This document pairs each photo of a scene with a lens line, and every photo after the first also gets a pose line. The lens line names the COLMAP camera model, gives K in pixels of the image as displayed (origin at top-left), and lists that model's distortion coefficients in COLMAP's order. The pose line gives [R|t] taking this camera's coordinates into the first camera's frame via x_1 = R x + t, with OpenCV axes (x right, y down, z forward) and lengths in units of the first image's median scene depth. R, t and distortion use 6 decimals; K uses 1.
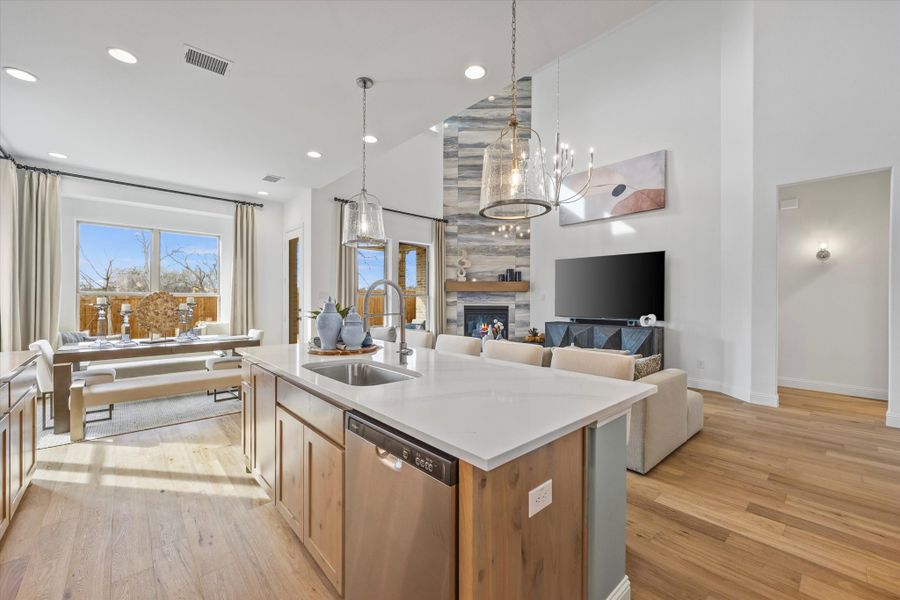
lens RADIAL K [[362.8, 0, 445.8], [0, 362.8, 300.6], [0, 0, 1]] dist [-0.002022, -0.000039]
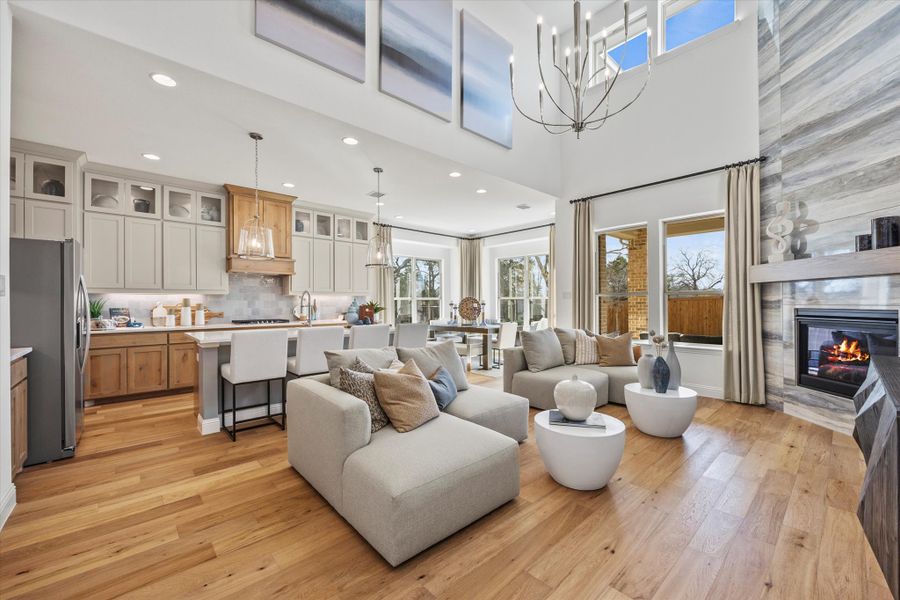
lens RADIAL K [[362.8, 0, 451.5], [0, 362.8, 302.1], [0, 0, 1]] dist [-0.002022, -0.000039]
pose [[0.004383, -0.007777, -0.999960, 1.016909], [0.000832, 0.999969, -0.007774, 0.014660], [0.999990, -0.000798, 0.004389, 0.930147]]
